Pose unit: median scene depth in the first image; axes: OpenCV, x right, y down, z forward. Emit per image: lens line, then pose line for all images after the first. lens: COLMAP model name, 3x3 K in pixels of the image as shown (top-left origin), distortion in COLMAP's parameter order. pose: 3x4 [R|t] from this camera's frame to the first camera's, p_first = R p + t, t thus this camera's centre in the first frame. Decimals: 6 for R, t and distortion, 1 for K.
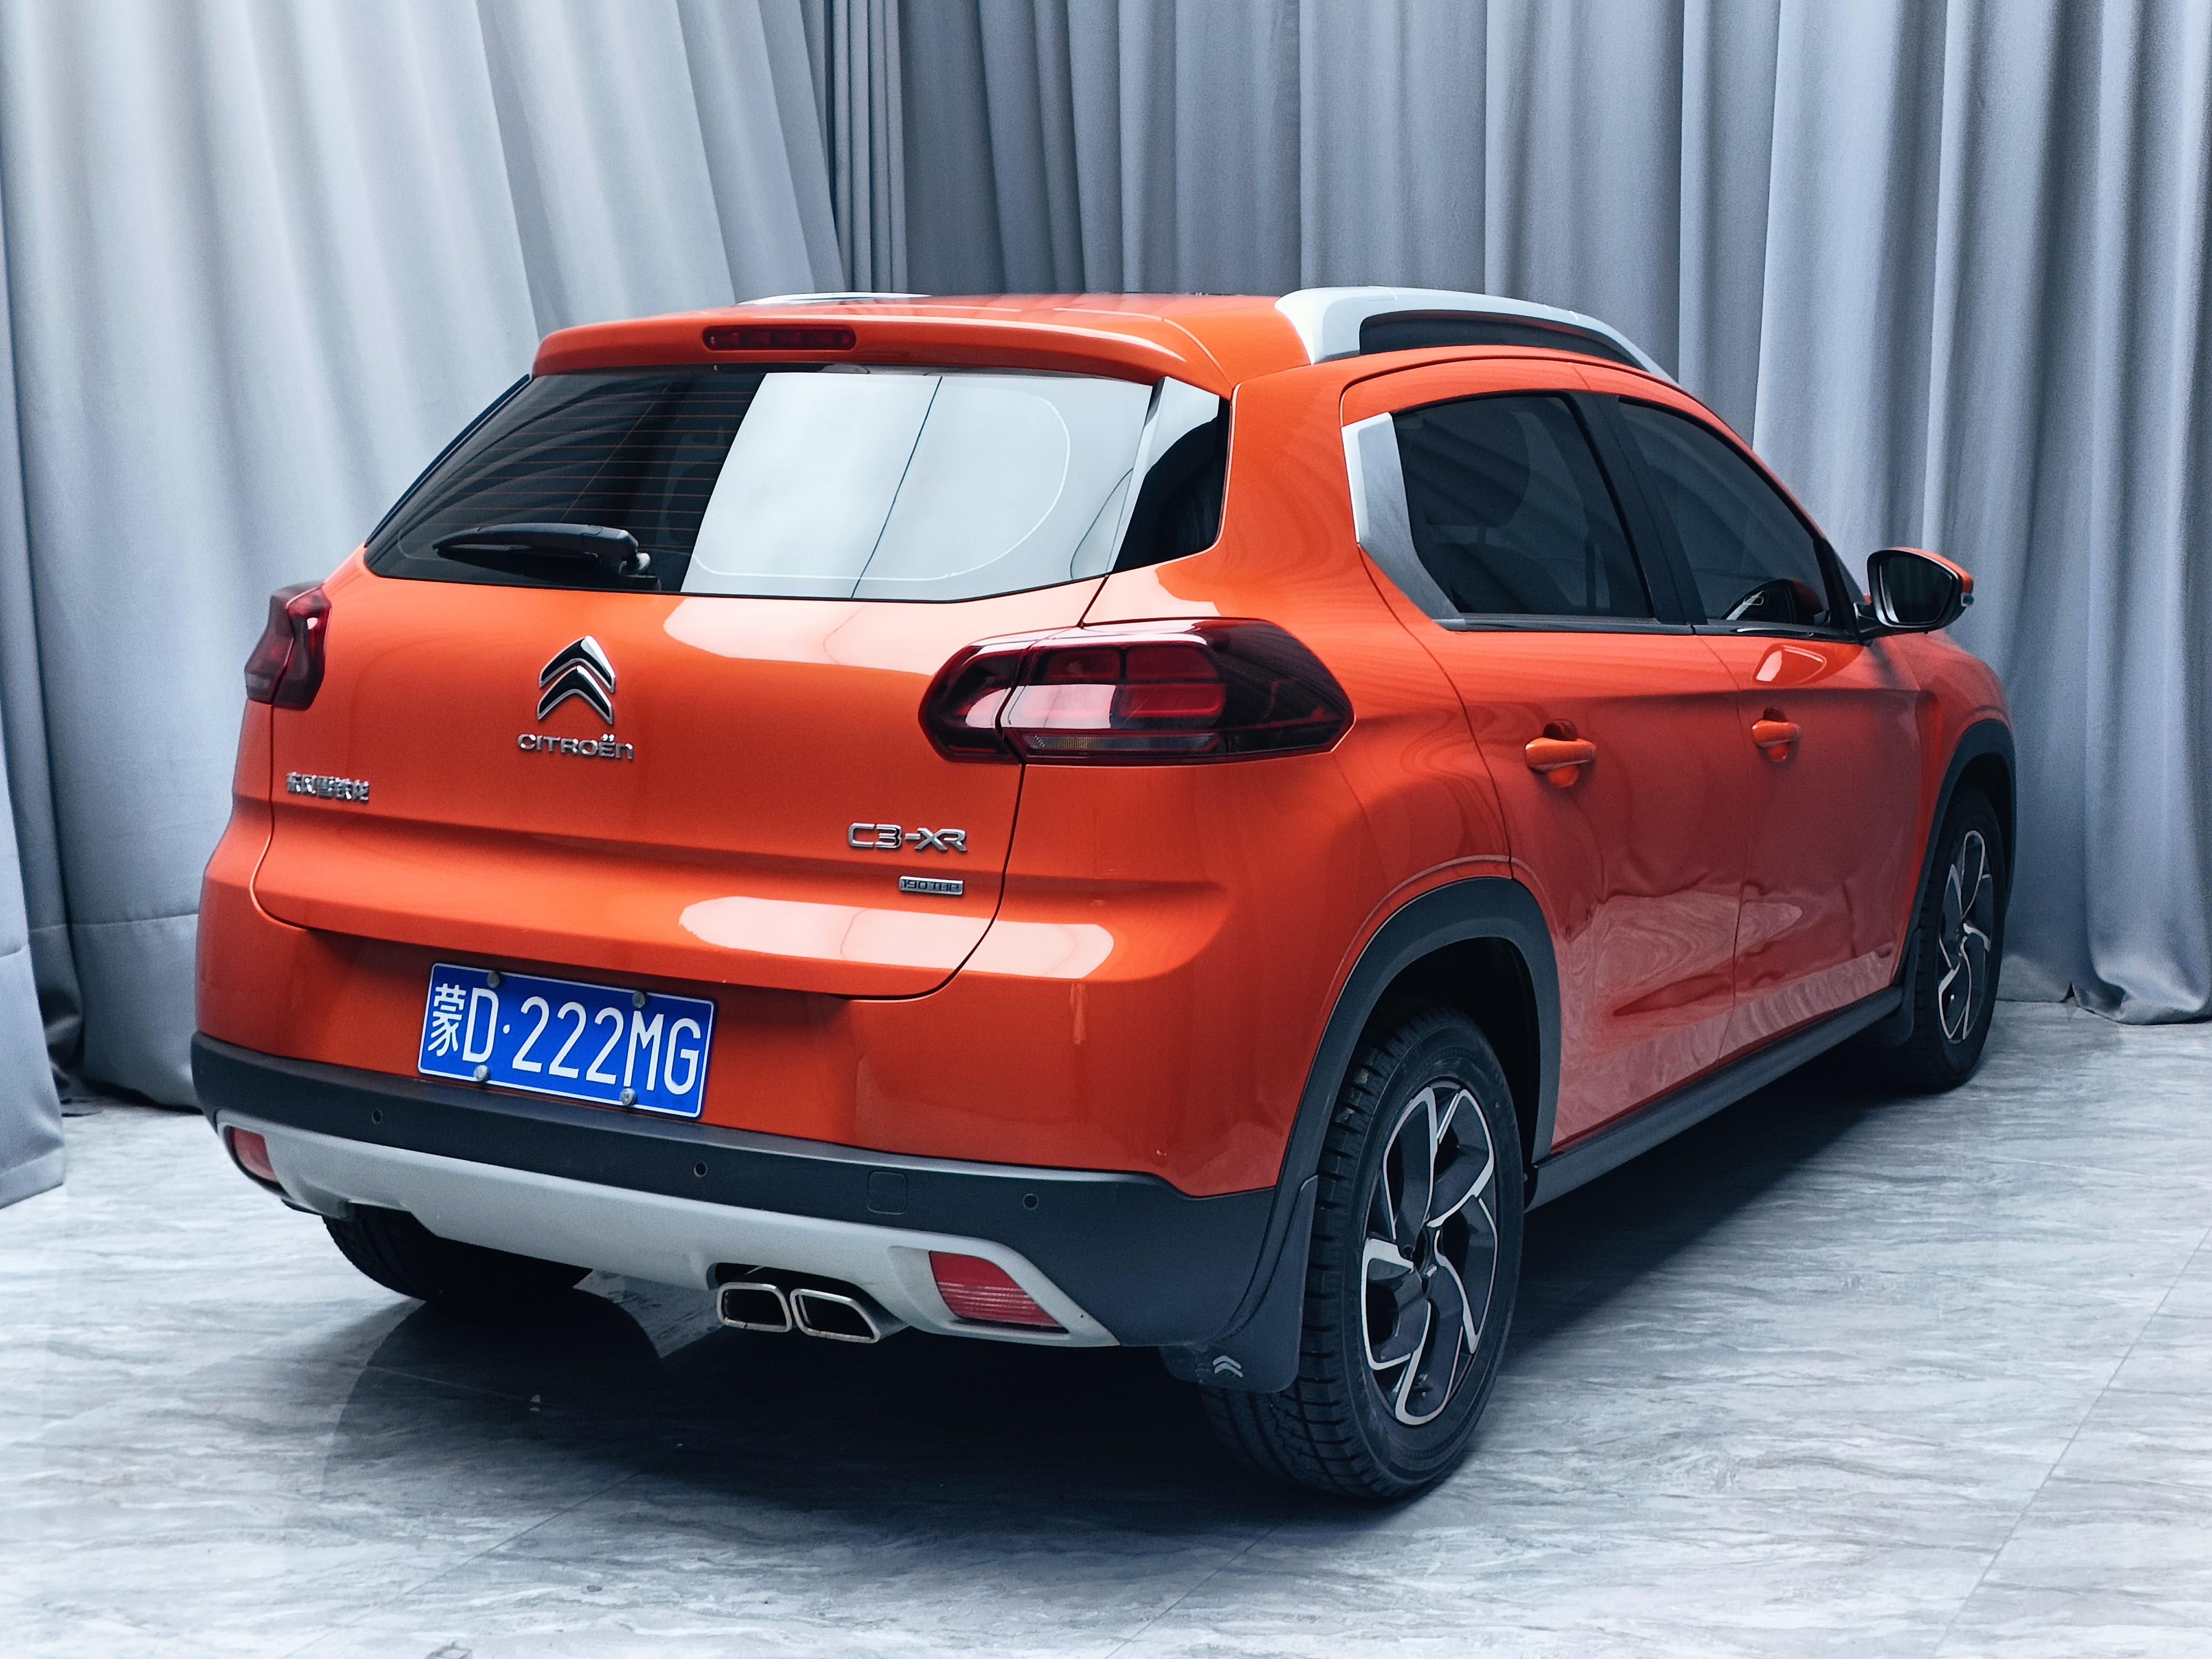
lens RADIAL K [[2950.9, 0, 1071.9], [0, 2950.9, 822.6], [0, 0, 1]] dist [-0.009193, 0.292057]
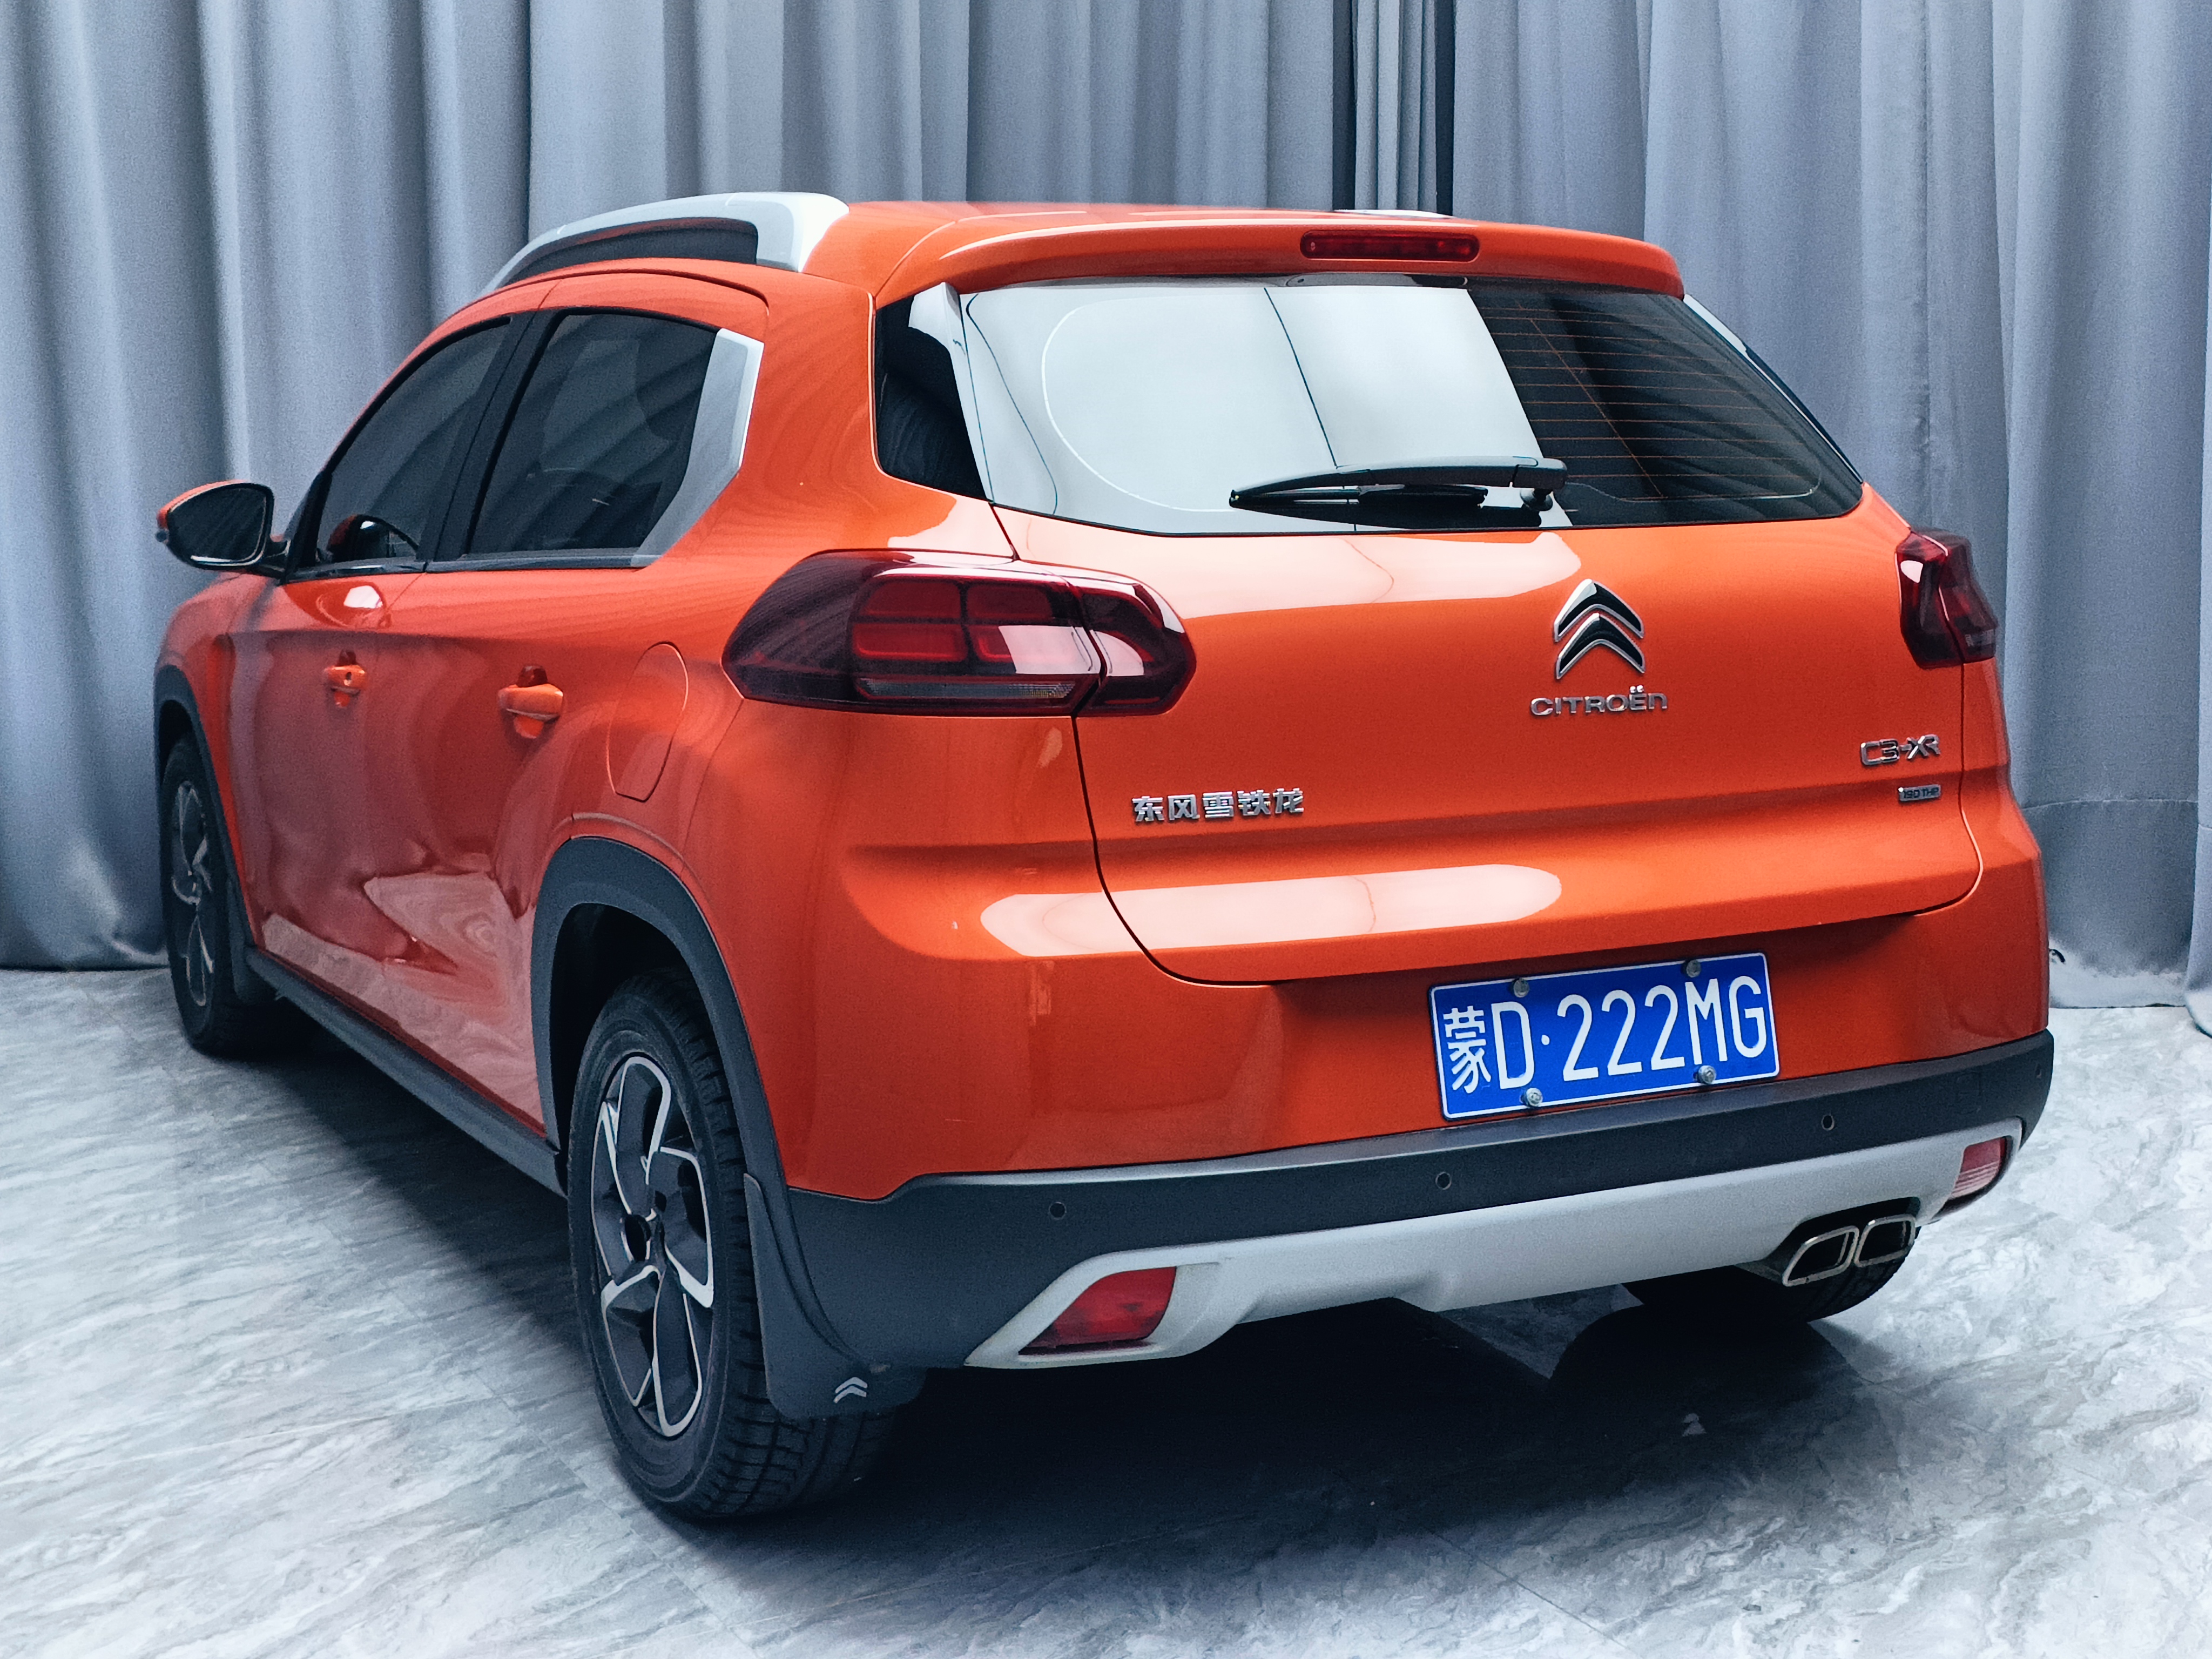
lens RADIAL K [[2950.9, 0, 1071.9], [0, 2950.9, 822.6], [0, 0, 1]] dist [-0.009193, 0.292057]
pose [[0.546287, -0.134621, 0.826709, -0.991625], [0.123597, 0.989151, 0.079400, -0.080510], [-0.828429, 0.058803, 0.556999, 0.639323]]
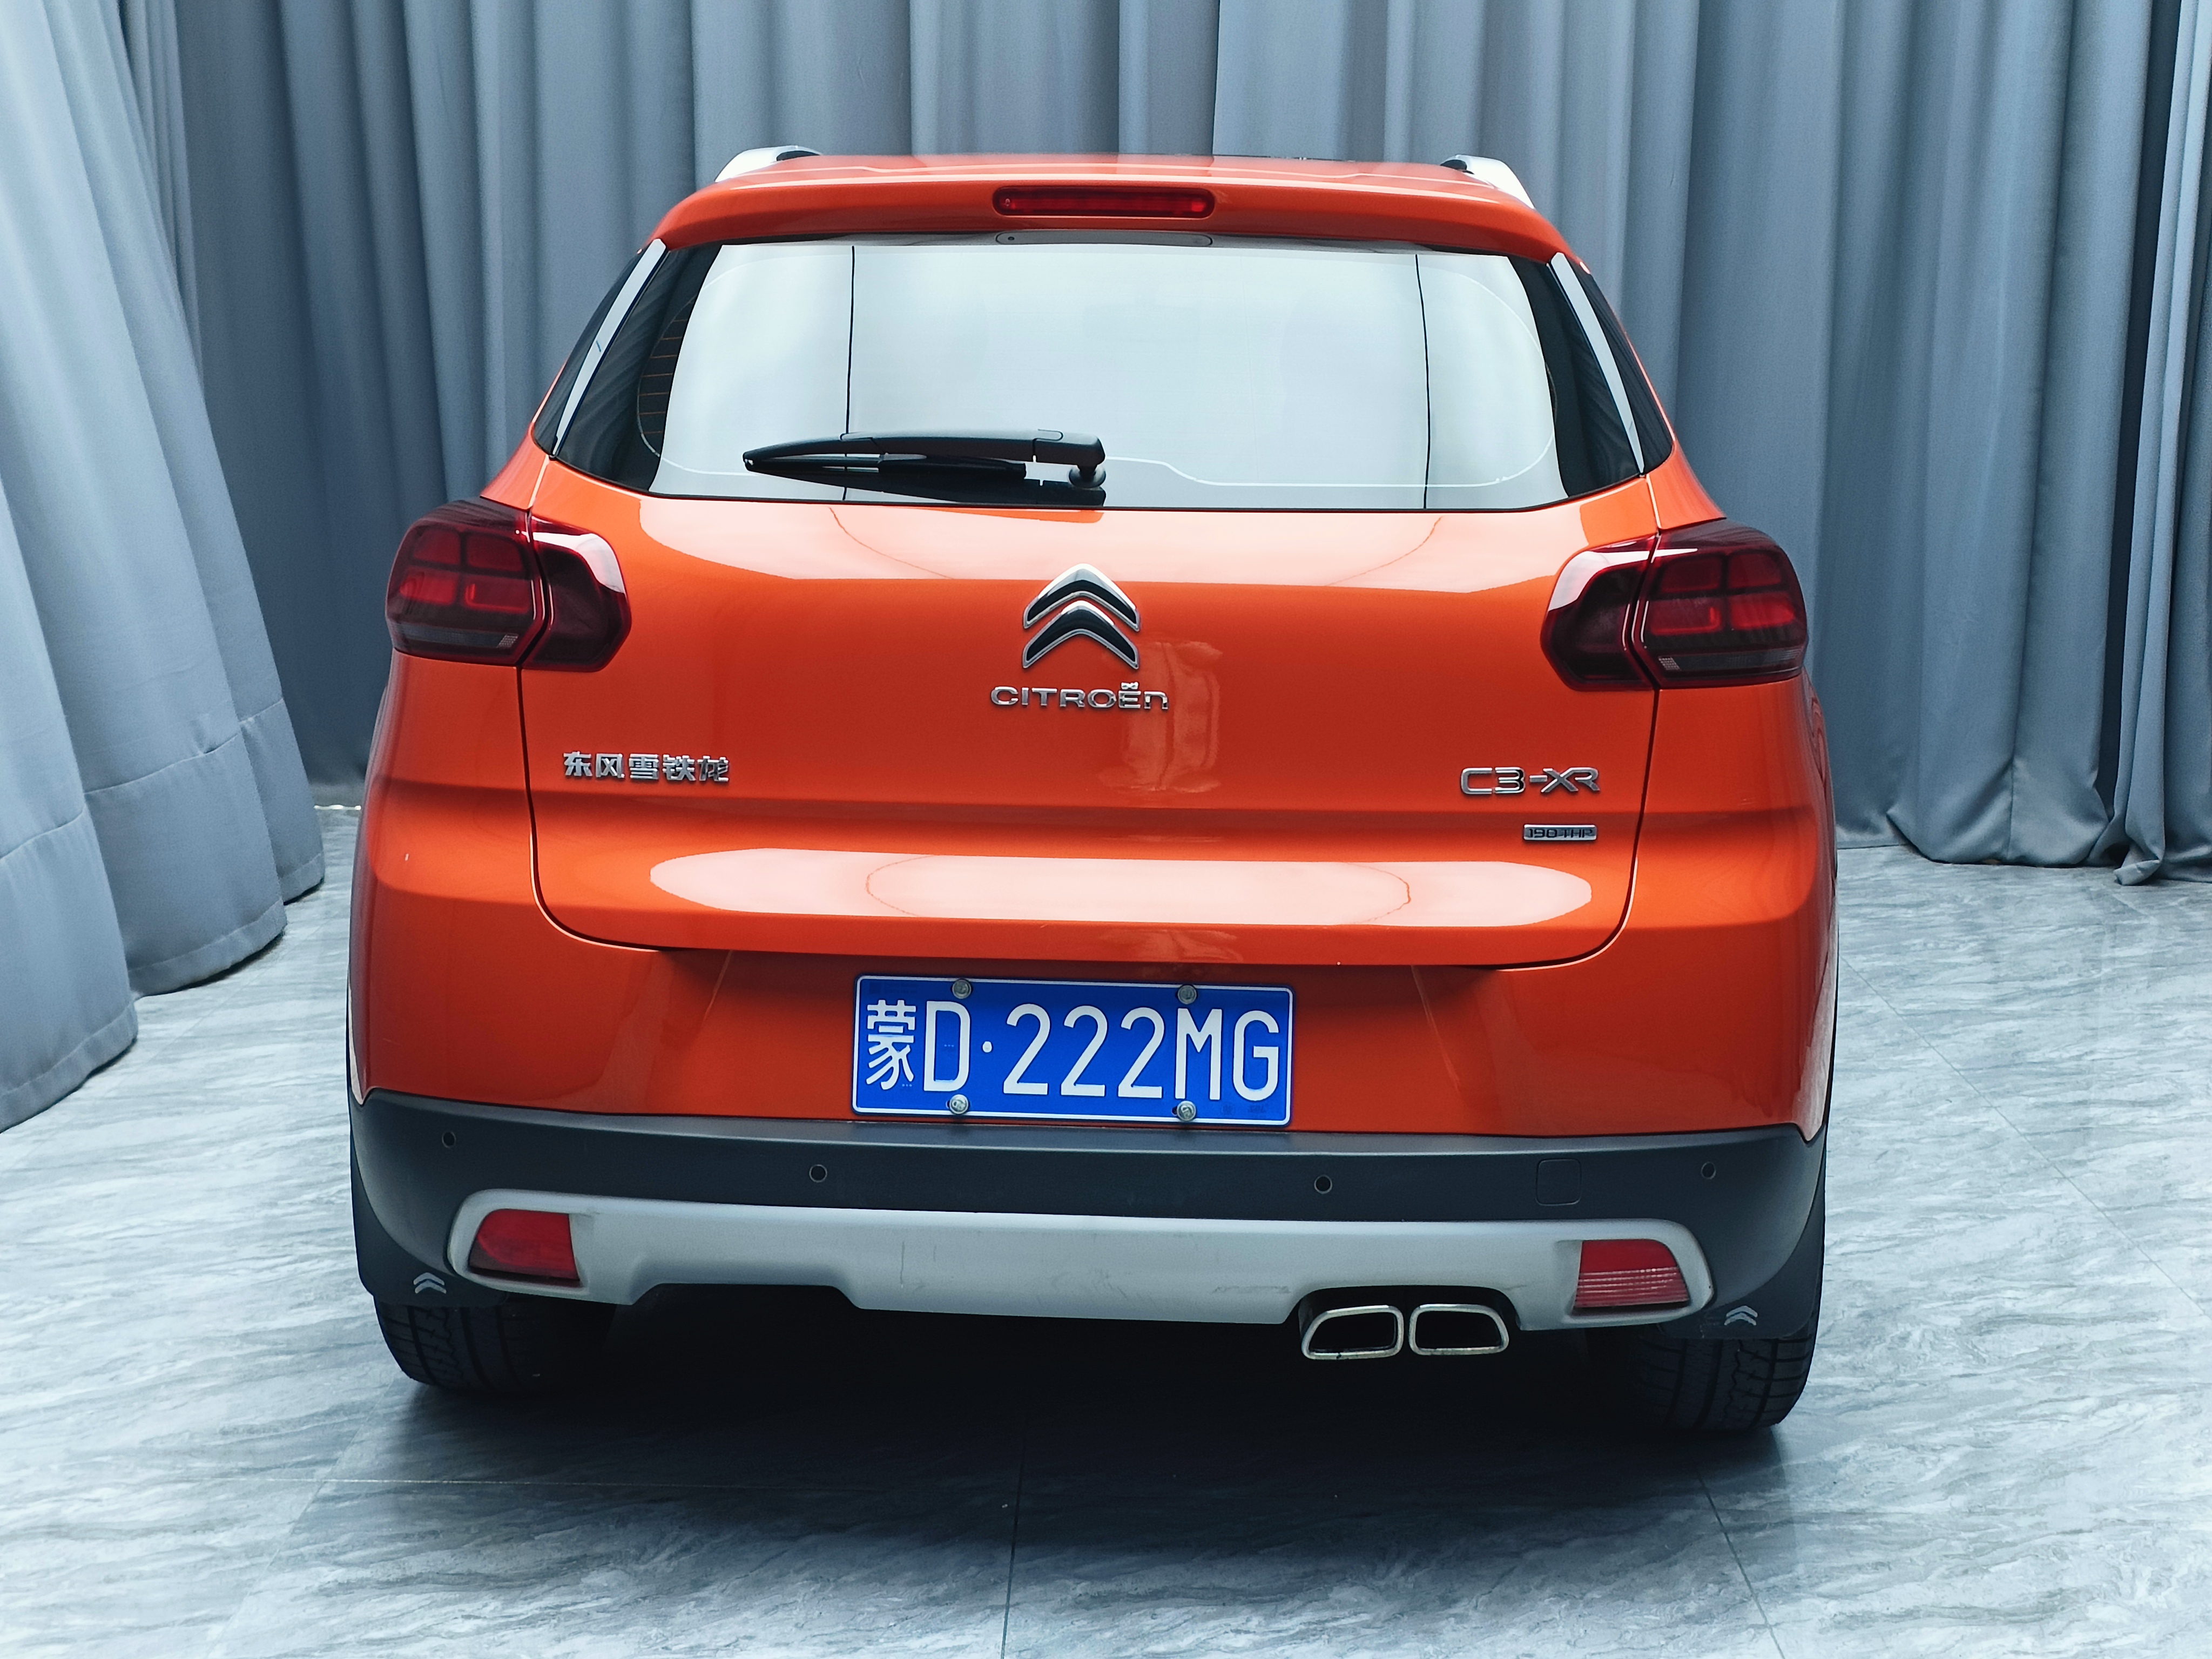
lens RADIAL K [[2950.9, 0, 1071.9], [0, 2950.9, 822.6], [0, 0, 1]] dist [-0.009193, 0.292057]
pose [[0.886475, -0.078254, 0.456112, -0.549717], [0.058232, 0.996628, 0.057813, -0.039114], [-0.459098, -0.024690, 0.888042, 0.265304]]
